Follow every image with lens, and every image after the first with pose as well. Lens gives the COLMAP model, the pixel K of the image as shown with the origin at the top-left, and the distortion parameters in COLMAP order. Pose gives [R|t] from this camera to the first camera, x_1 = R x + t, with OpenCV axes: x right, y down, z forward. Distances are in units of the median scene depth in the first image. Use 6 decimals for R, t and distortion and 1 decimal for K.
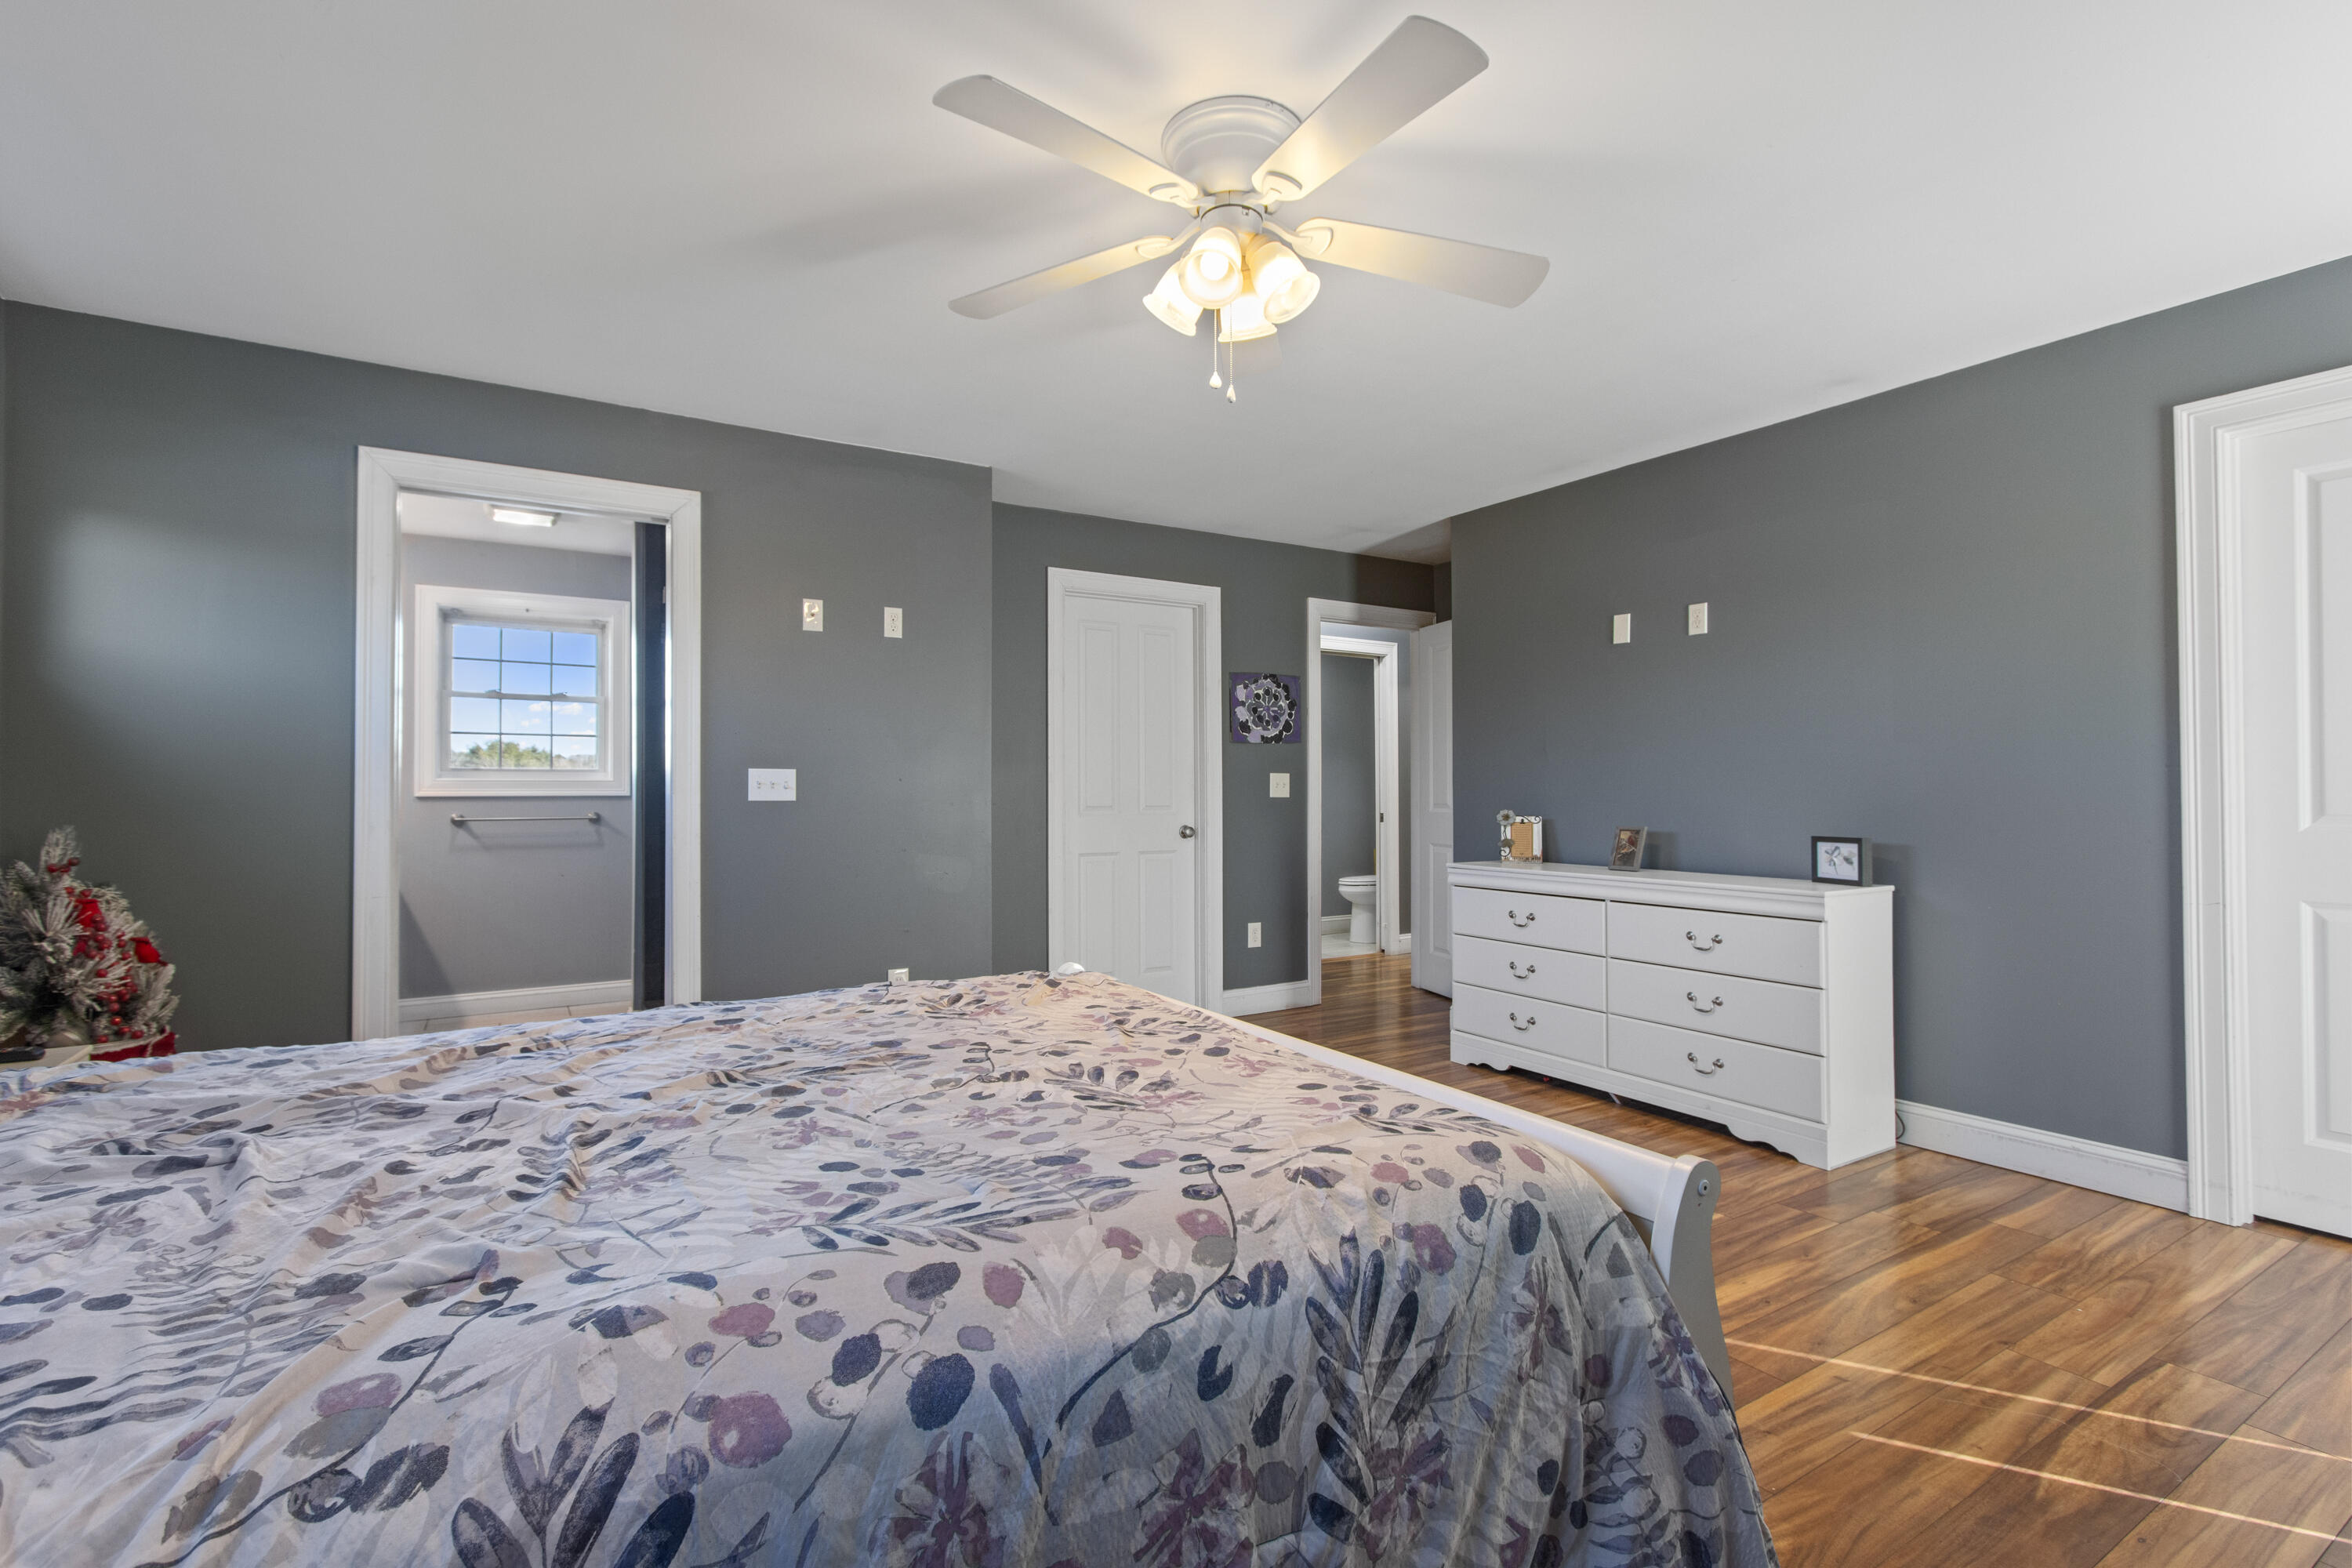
lens RADIAL K [[1113.7, 0, 1199.0], [0, 1113.7, 780.6], [0, 0, 1]] dist [-0.000415, 0.000285]
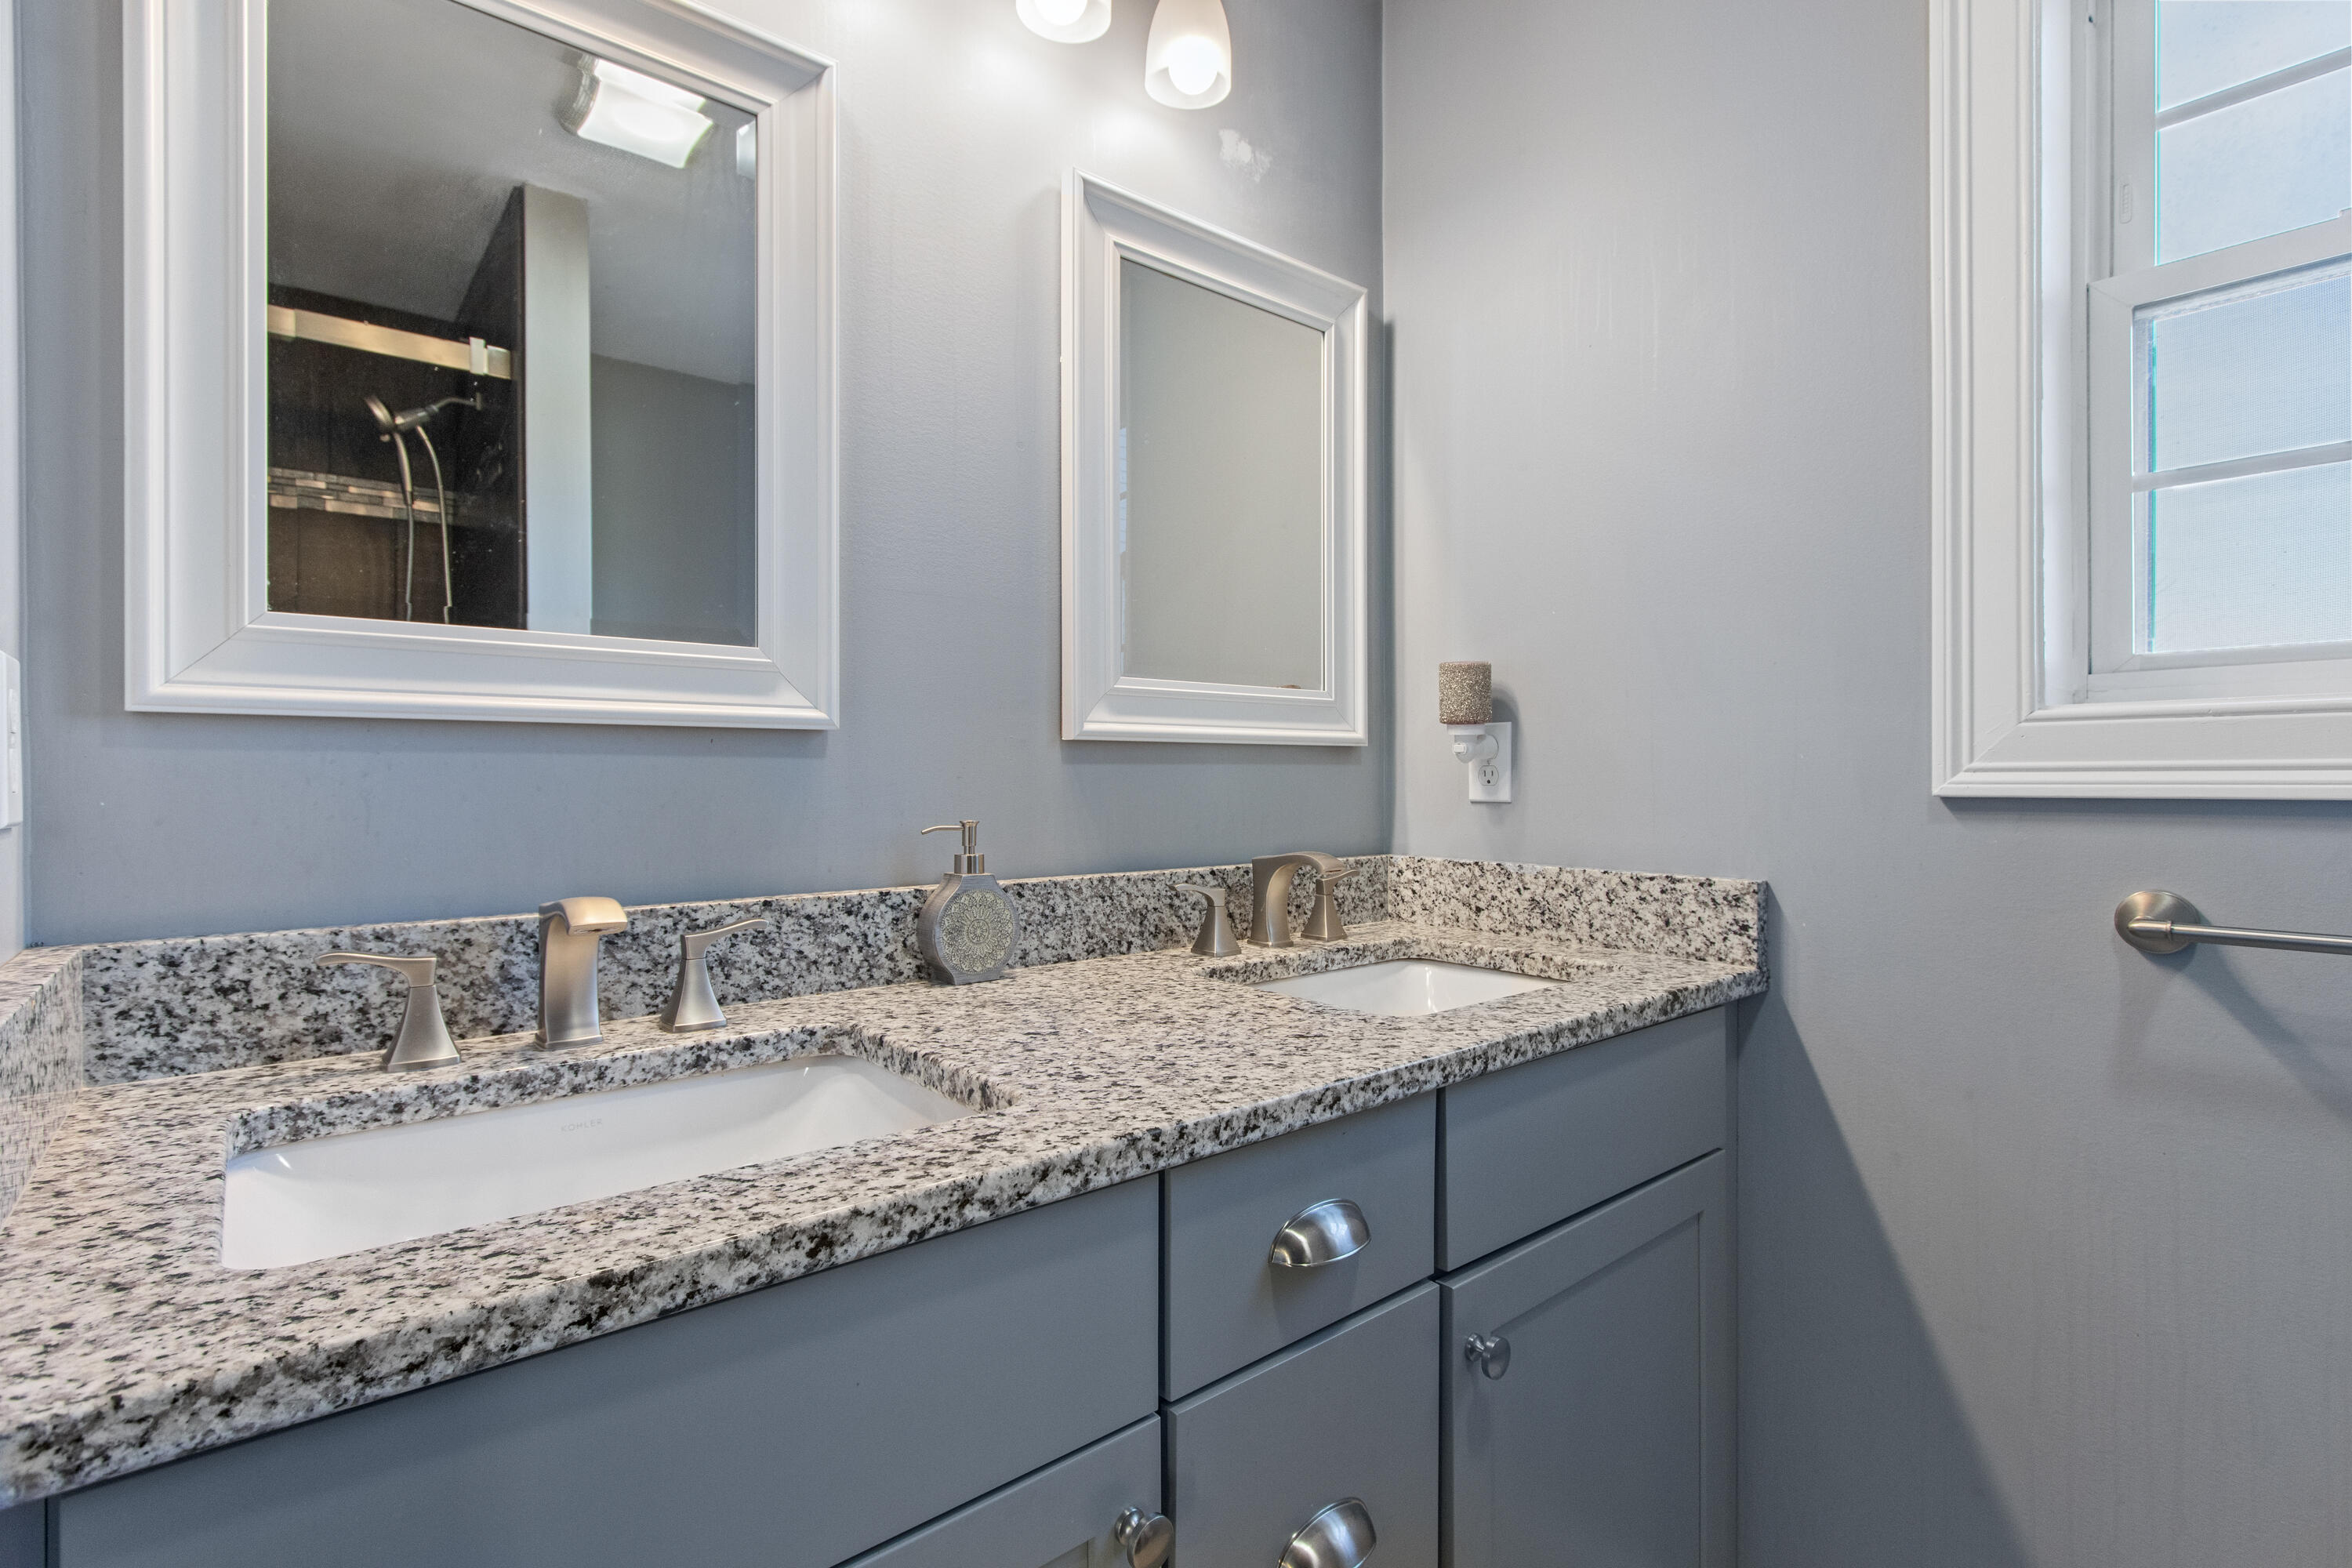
lens RADIAL K [[1113.7, 0, 1140.0], [0, 1113.7, 781.2], [0, 0, 1]] dist [-0.000415, 0.000285]
pose [[0.113193, 0.004128, -0.993564, -0.487817], [0.011055, 0.999924, 0.005414, 0.008108], [0.993511, -0.011596, 0.113139, 0.789835]]
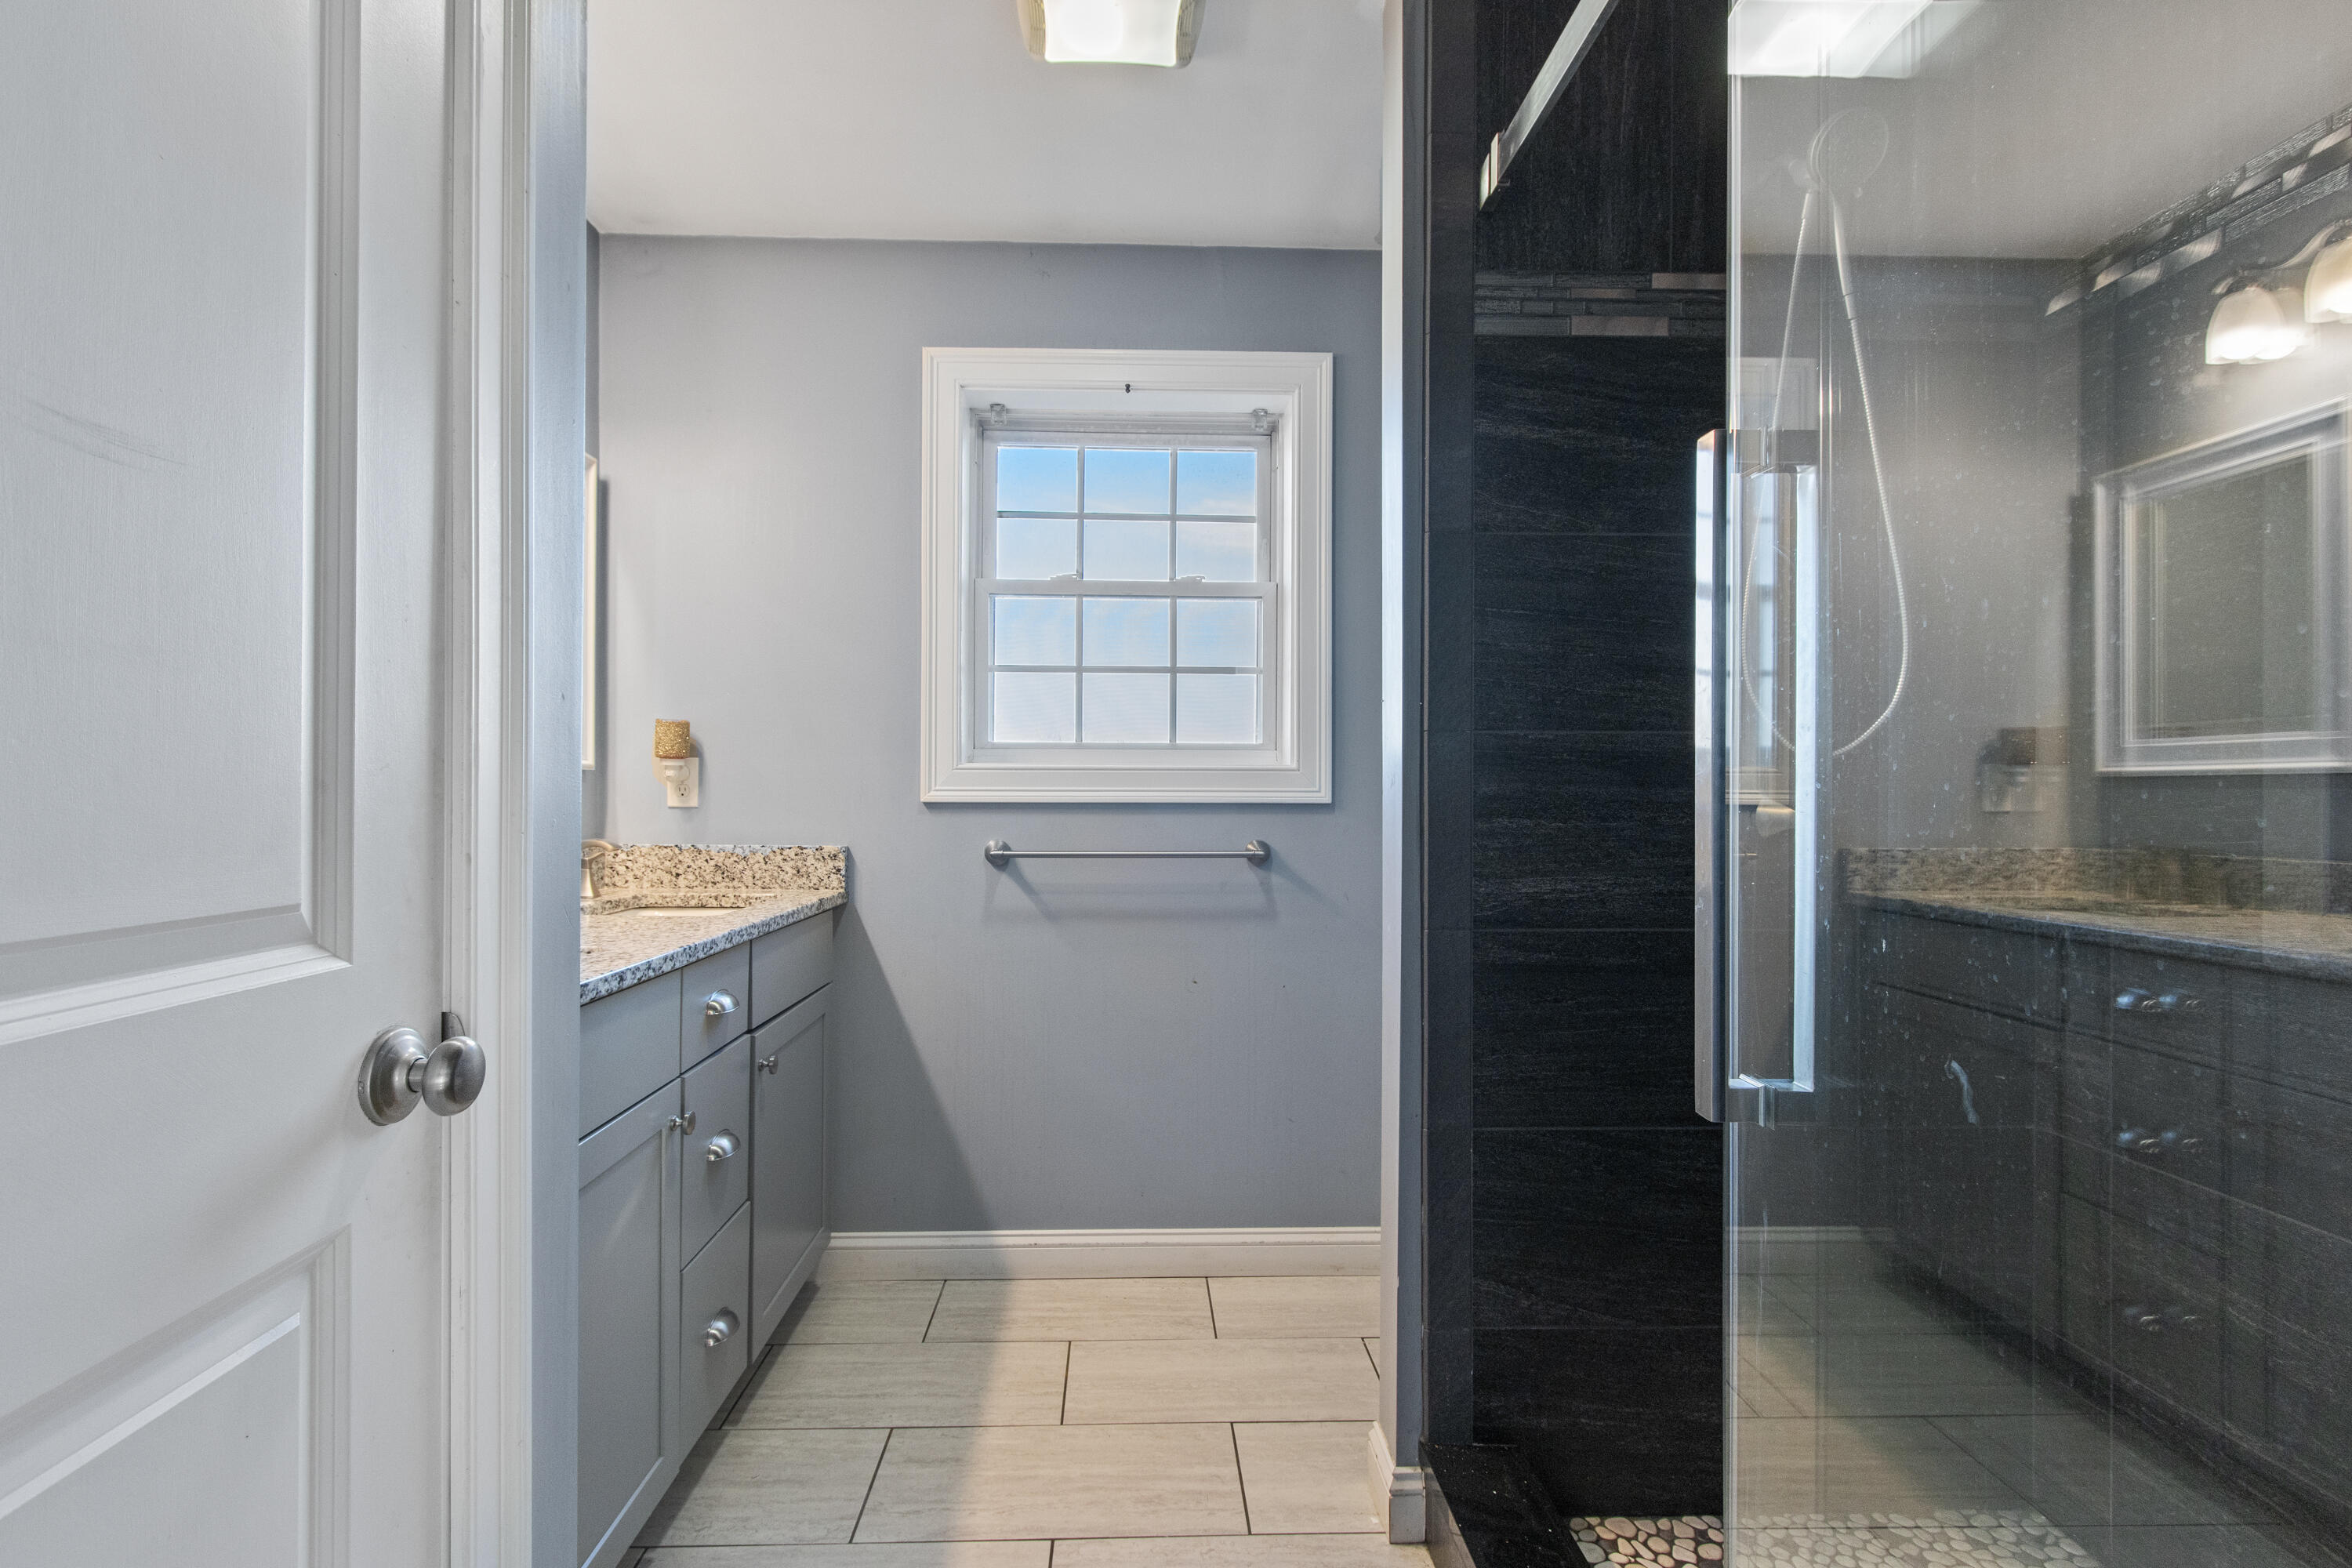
lens RADIAL K [[1113.7, 0, 1173.4], [0, 1113.7, 790.6], [0, 0, 1]] dist [-0.000415, 0.000285]
pose [[0.864574, 0.003080, -0.502497, -0.361336], [-0.001429, 0.999992, 0.003671, 0.007171], [0.502504, -0.002456, 0.864571, 0.620912]]
